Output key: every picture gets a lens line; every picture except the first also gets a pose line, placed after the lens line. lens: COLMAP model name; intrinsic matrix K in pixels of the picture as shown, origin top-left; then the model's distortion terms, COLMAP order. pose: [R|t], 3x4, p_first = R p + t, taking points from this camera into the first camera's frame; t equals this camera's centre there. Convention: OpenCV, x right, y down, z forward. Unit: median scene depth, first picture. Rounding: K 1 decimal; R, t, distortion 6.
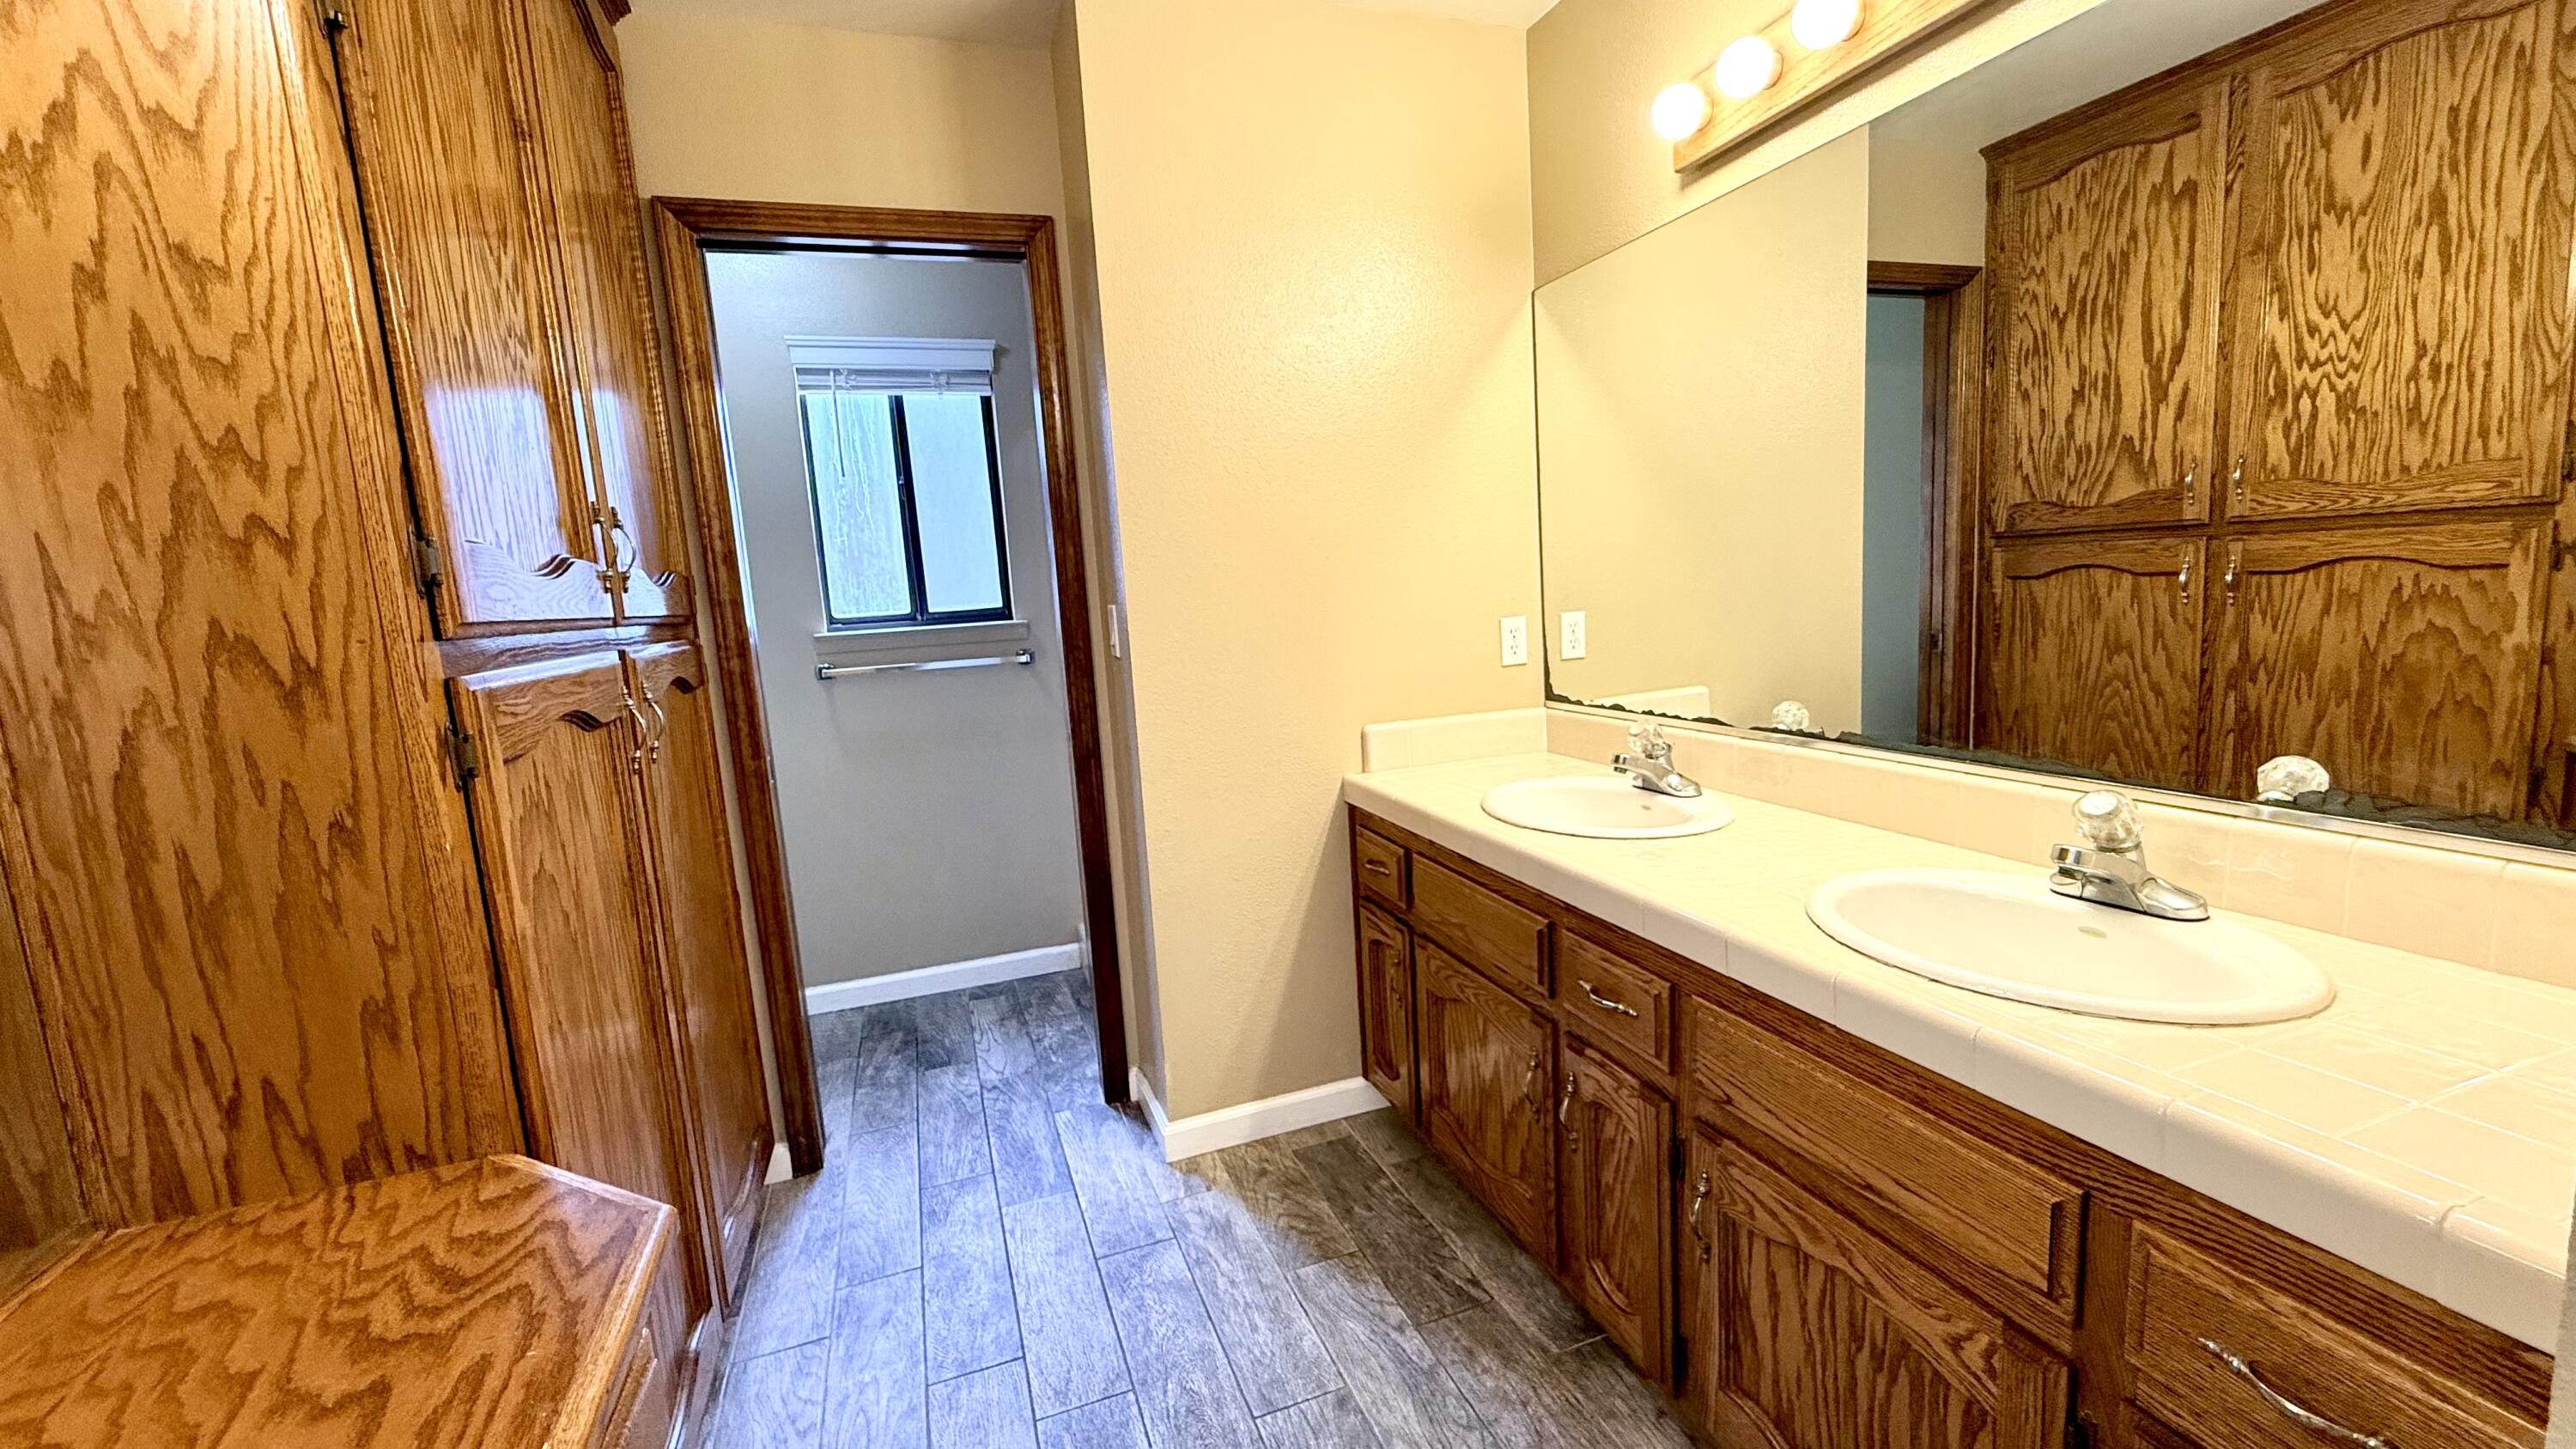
lens RADIAL K [[1026.5, 0, 1288.9], [0, 1026.5, 724.1], [0, 0, 1]] dist [-0.000801, 0.000583]
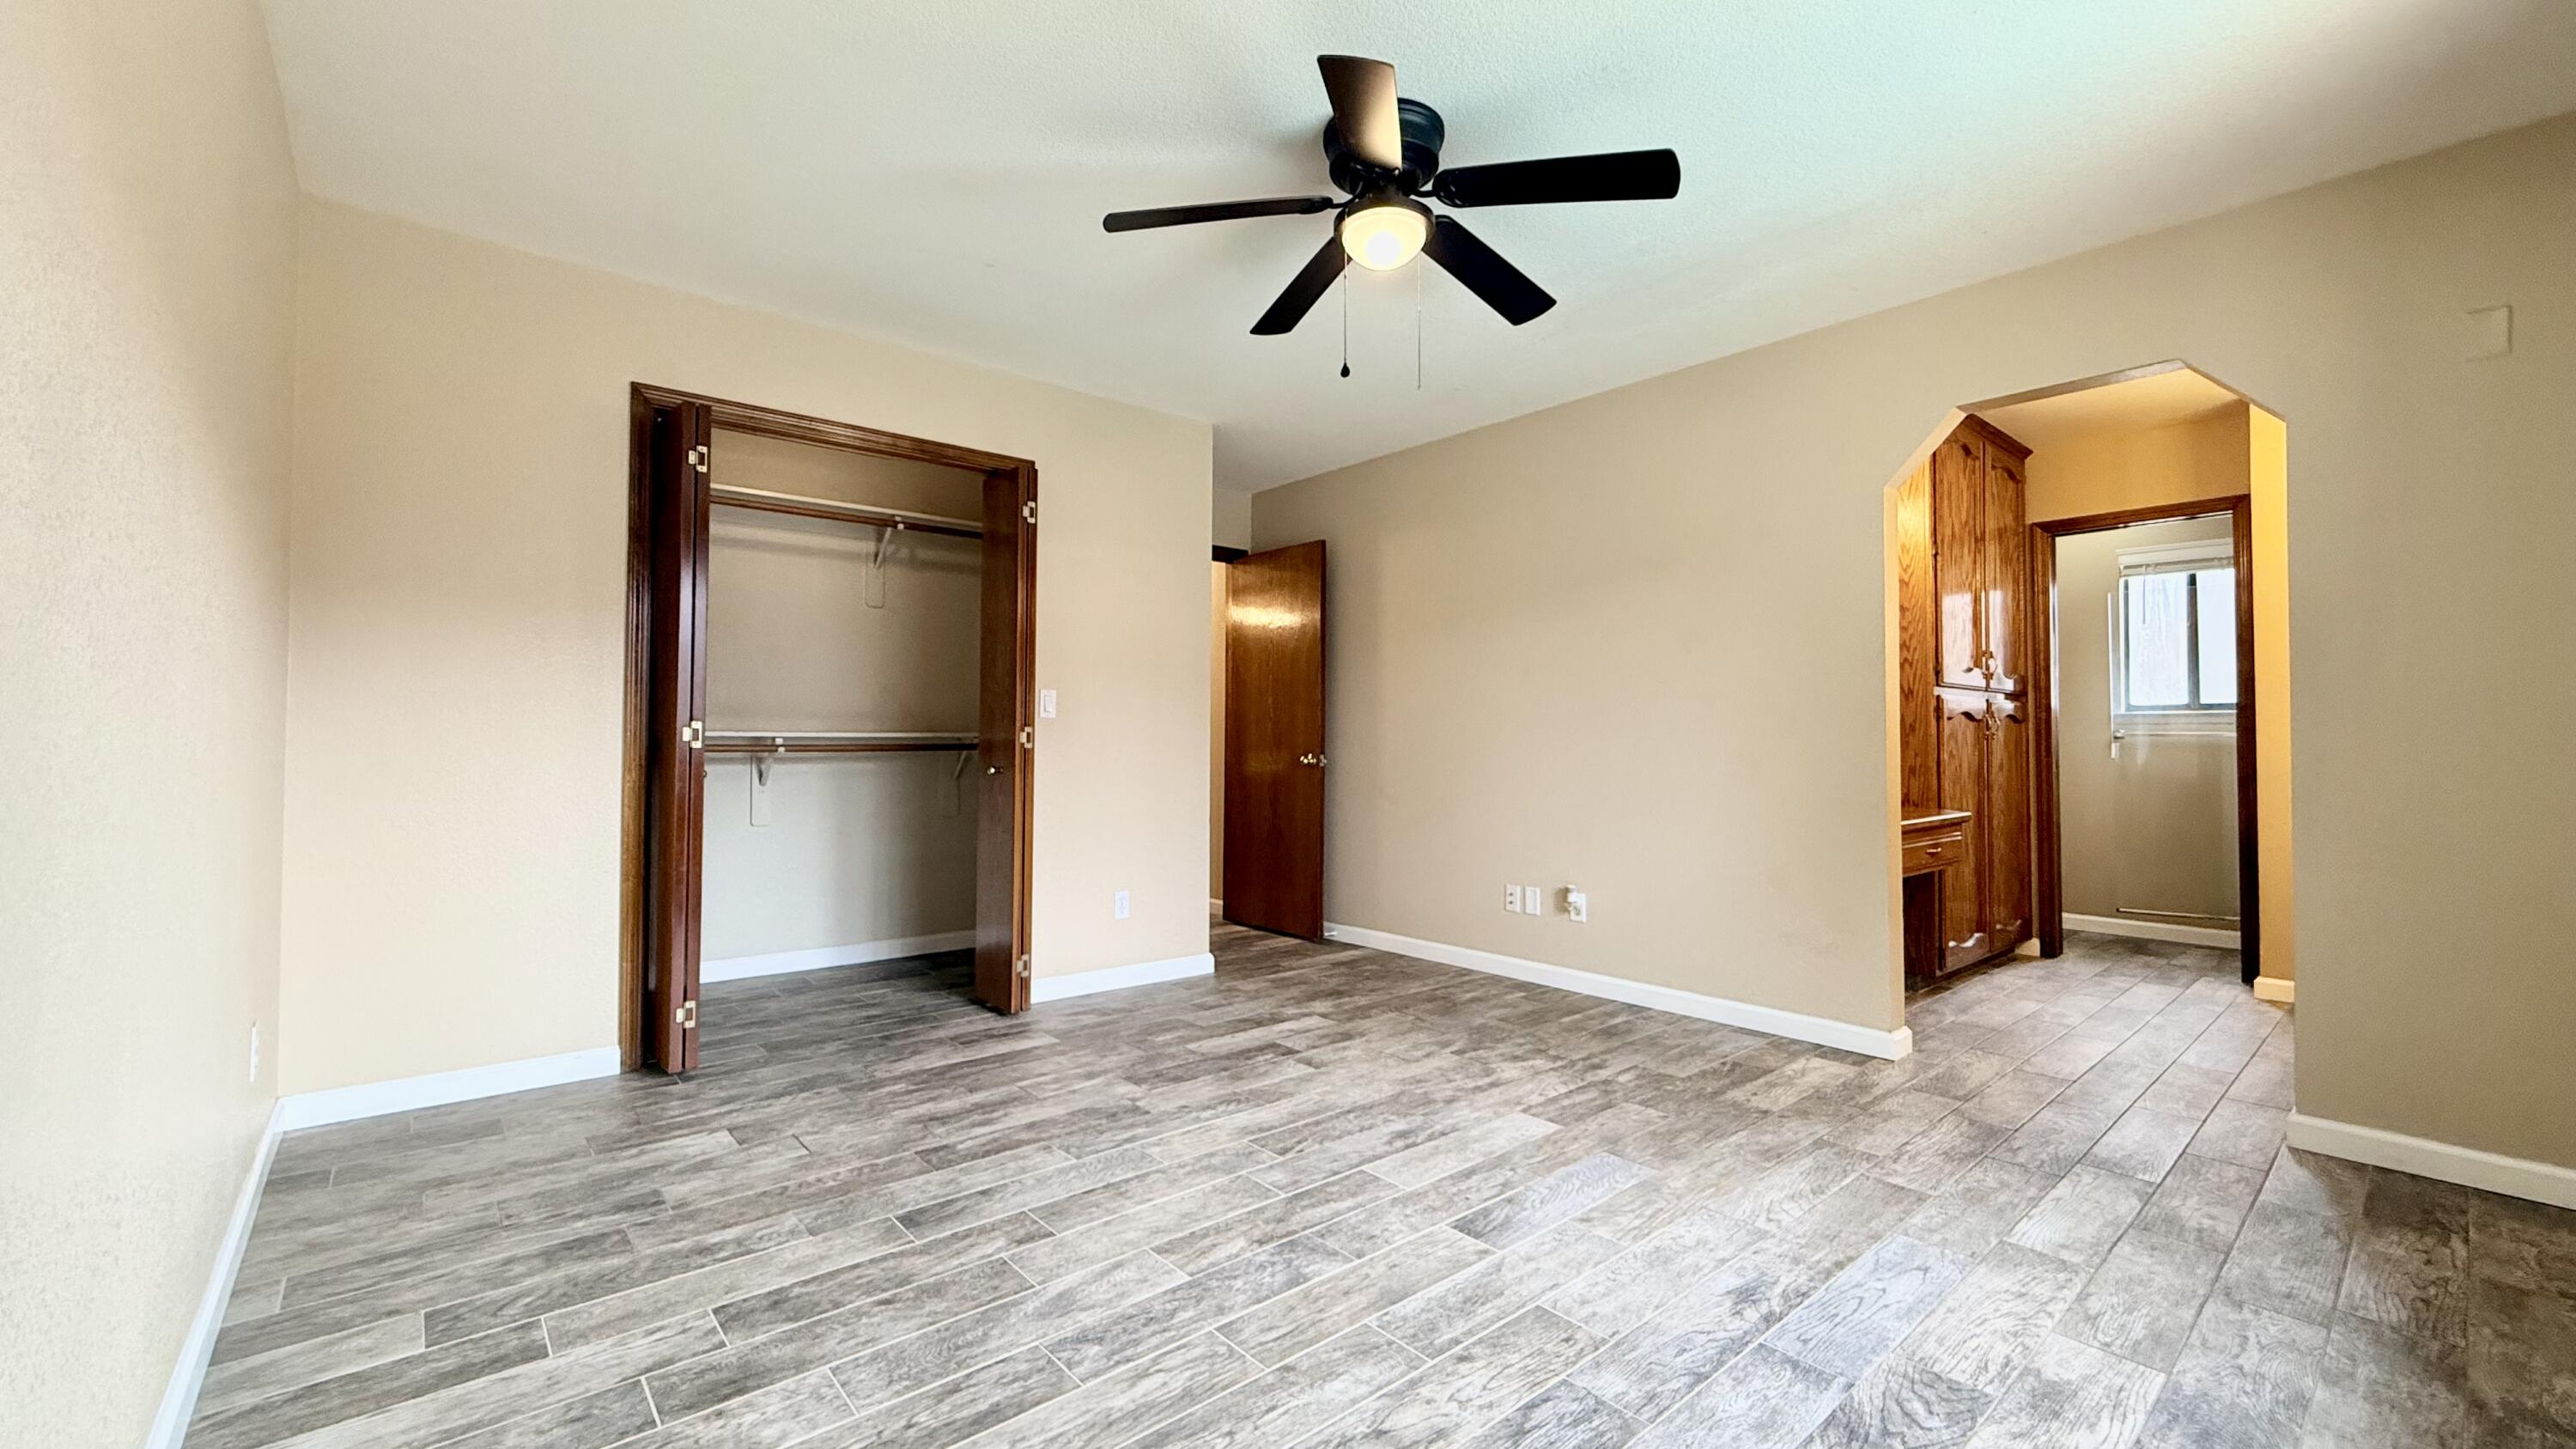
lens RADIAL K [[1026.5, 0, 1288.3], [0, 1026.5, 728.8], [0, 0, 1]] dist [-0.000801, 0.000583]
pose [[0.345762, 0.044524, -0.937265, 1.159629], [-0.149332, 0.988754, -0.008119, 0.275078], [0.926363, 0.142771, 0.348523, -1.529998]]
